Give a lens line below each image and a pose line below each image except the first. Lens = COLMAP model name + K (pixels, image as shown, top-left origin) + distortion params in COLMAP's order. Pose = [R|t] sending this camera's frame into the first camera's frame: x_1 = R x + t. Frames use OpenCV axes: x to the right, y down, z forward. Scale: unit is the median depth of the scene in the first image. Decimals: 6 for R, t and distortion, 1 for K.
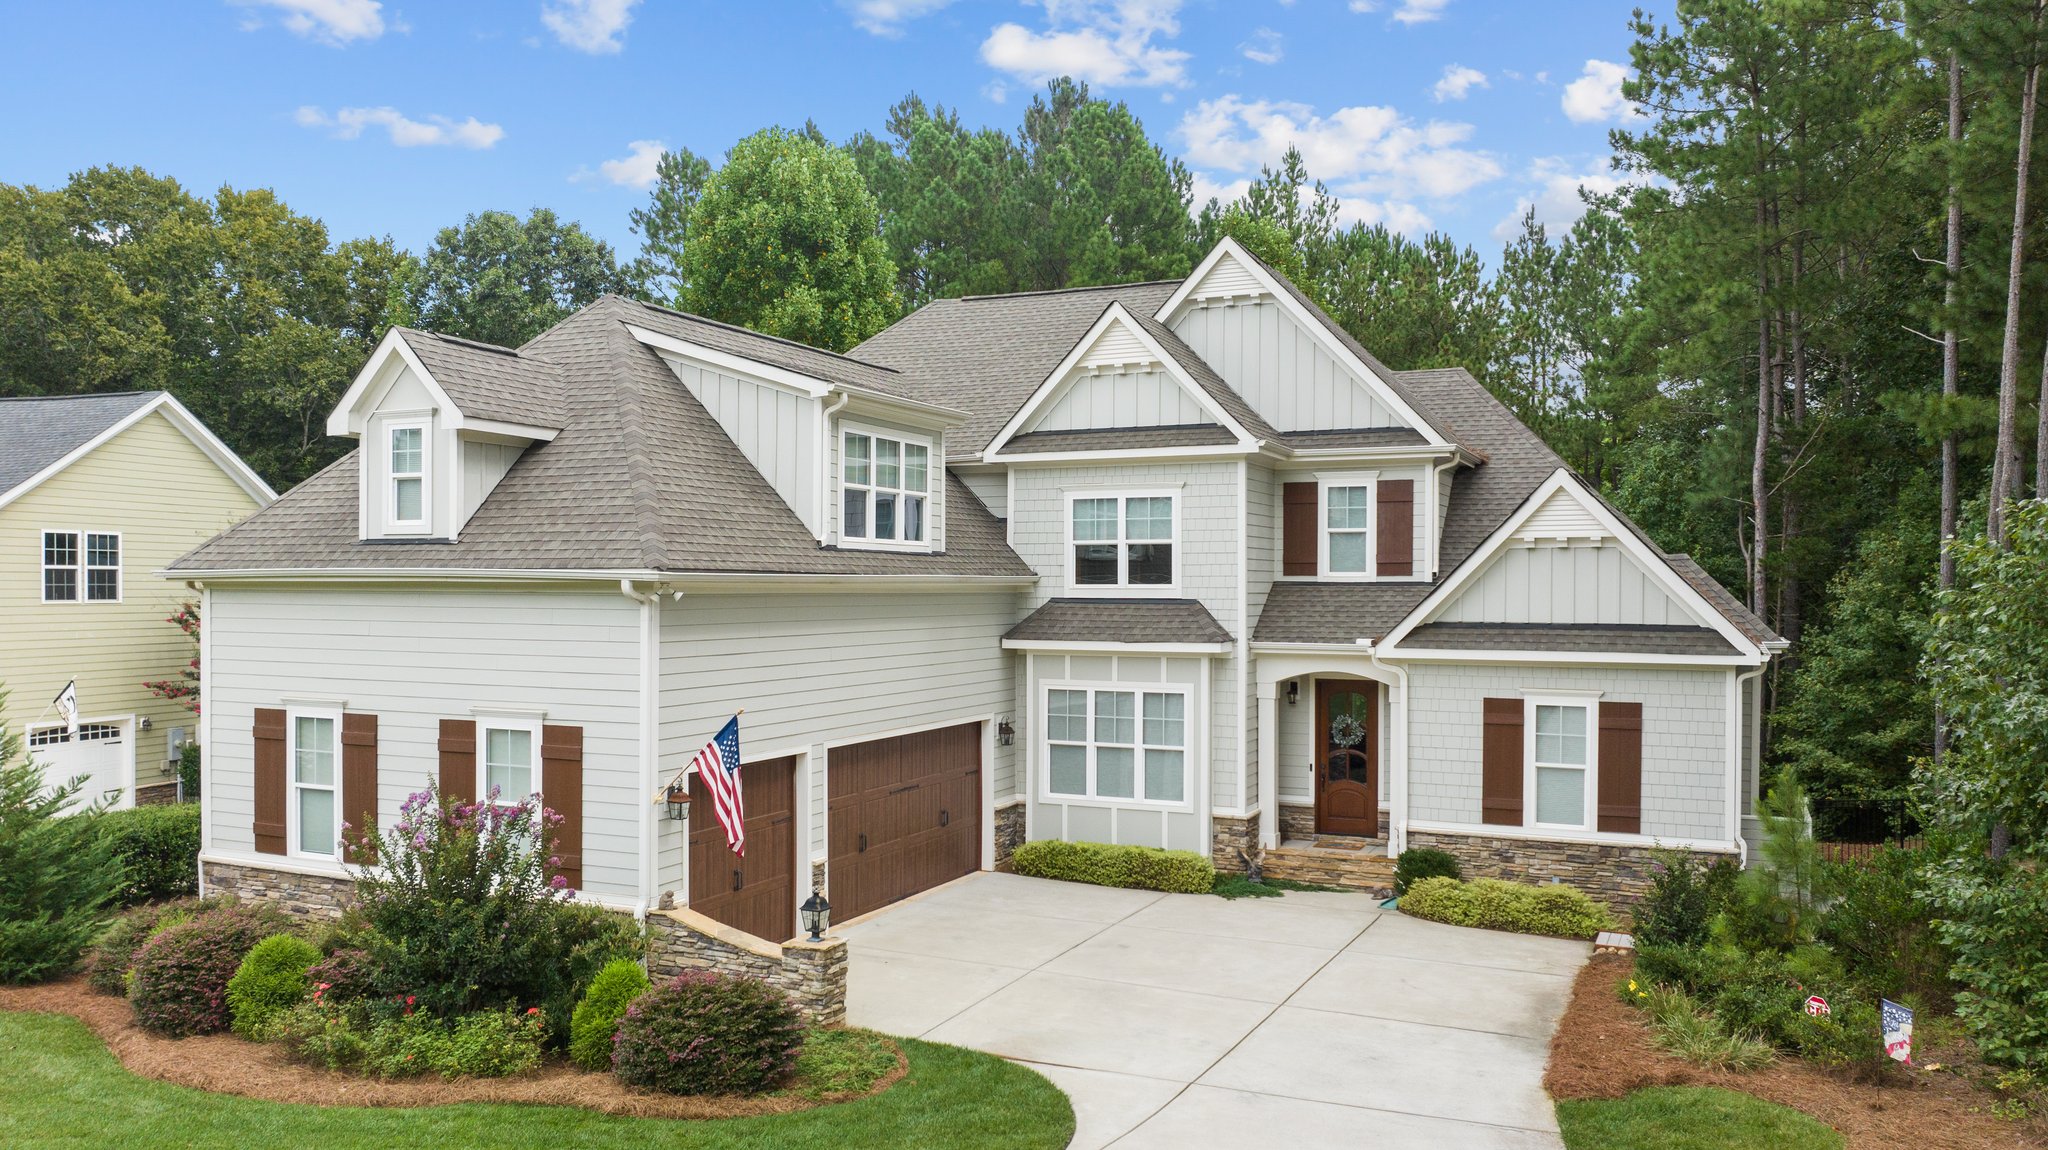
lens RADIAL K [[1527.3, 0, 1023.0], [0, 1527.3, 580.7], [0, 0, 1]] dist [-0.012030, -0.000120]
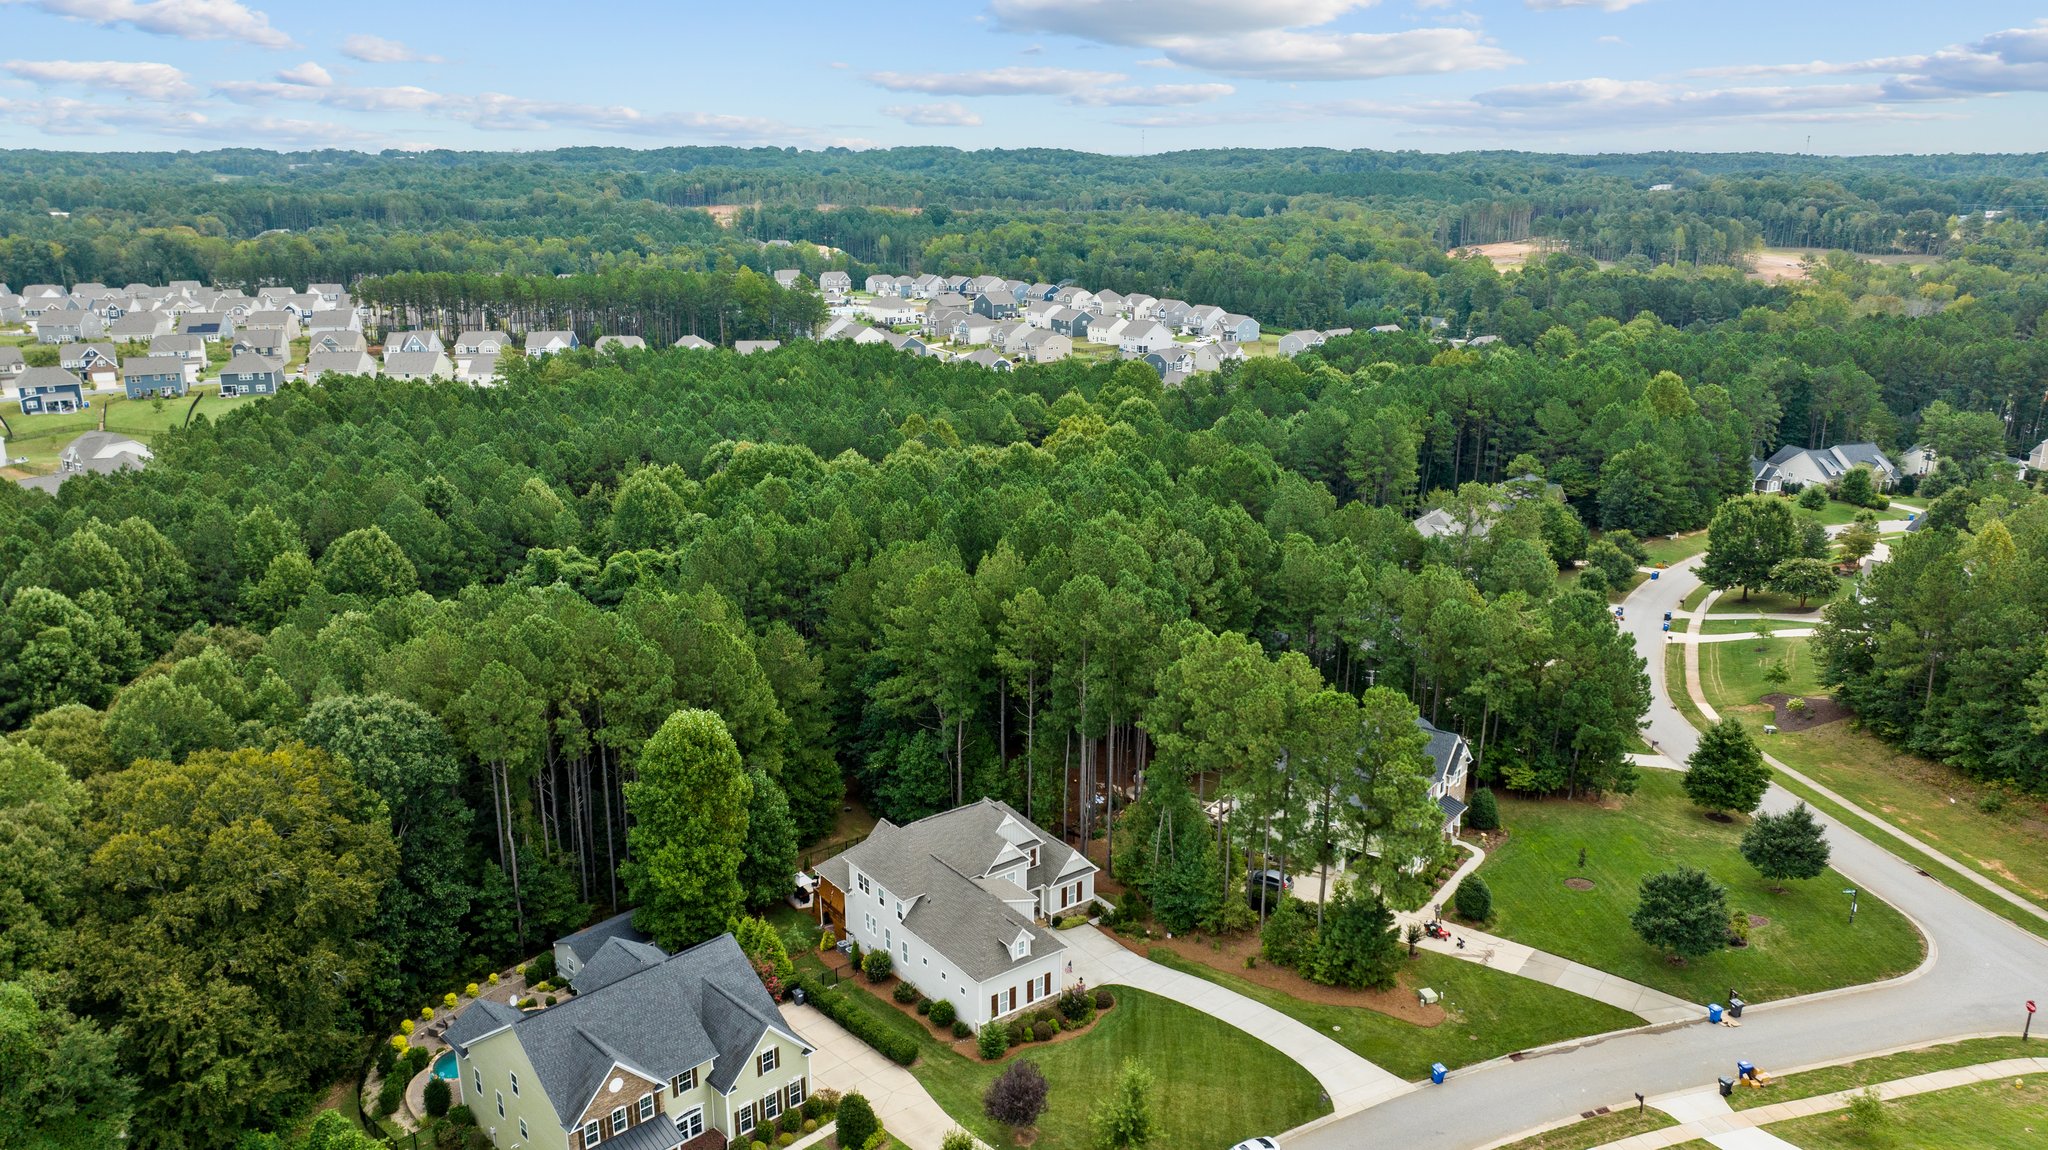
lens RADIAL K [[1527.3, 0, 993.5], [0, 1527.3, 559.0], [0, 0, 1]] dist [-0.012030, -0.000120]
pose [[0.477646, -0.258450, 0.839678, -3.944138], [0.002700, 0.956178, 0.292772, -2.548011], [-0.878548, -0.137574, 0.457412, -1.115090]]
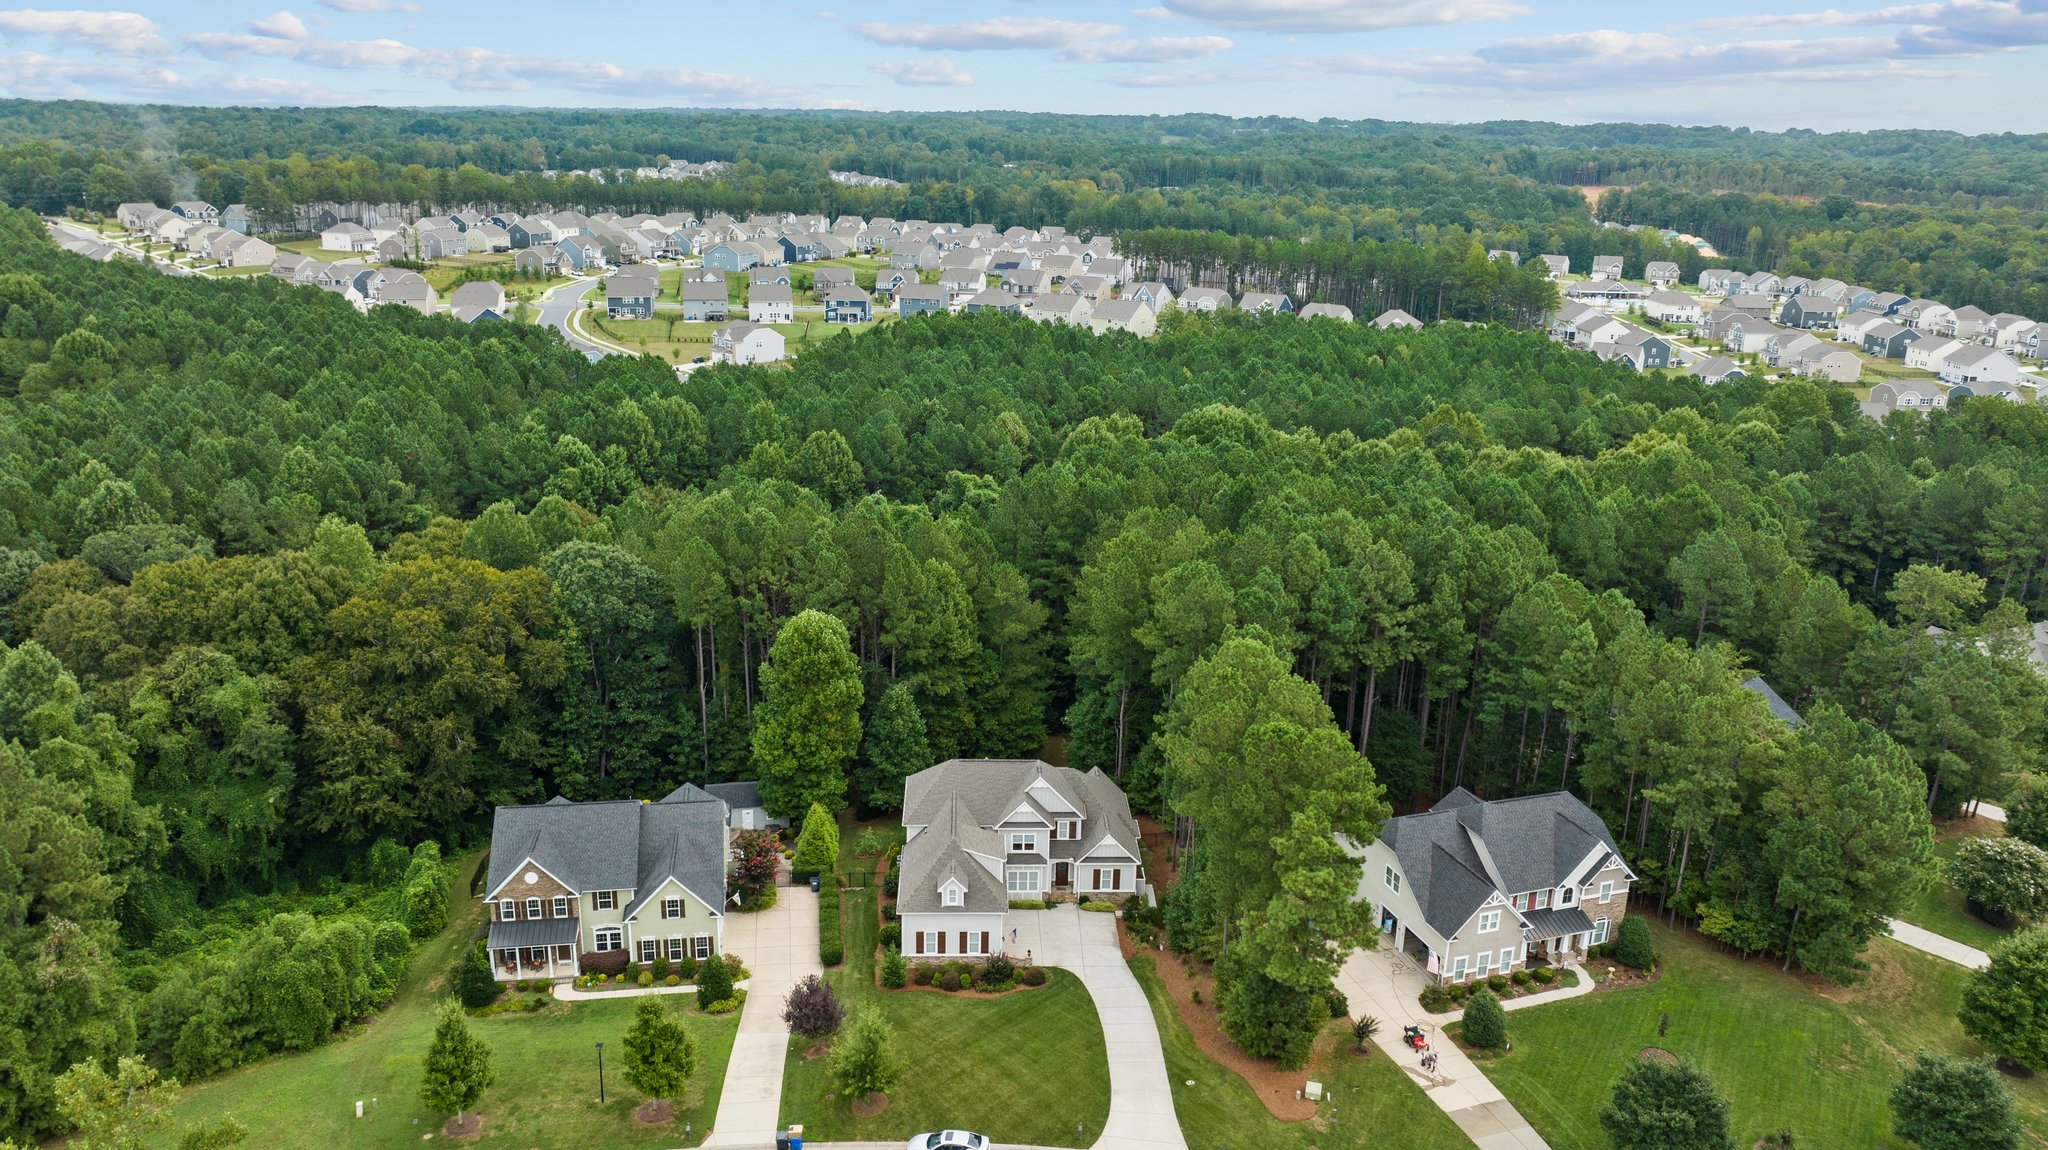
lens RADIAL K [[1527.3, 0, 991.6], [0, 1527.3, 563.5], [0, 0, 1]] dist [-0.012030, -0.000120]
pose [[0.900660, -0.135554, 0.412839, -2.009794], [0.001321, 0.950945, 0.309356, -2.494767], [-0.434522, -0.278079, 0.856658, -3.039364]]
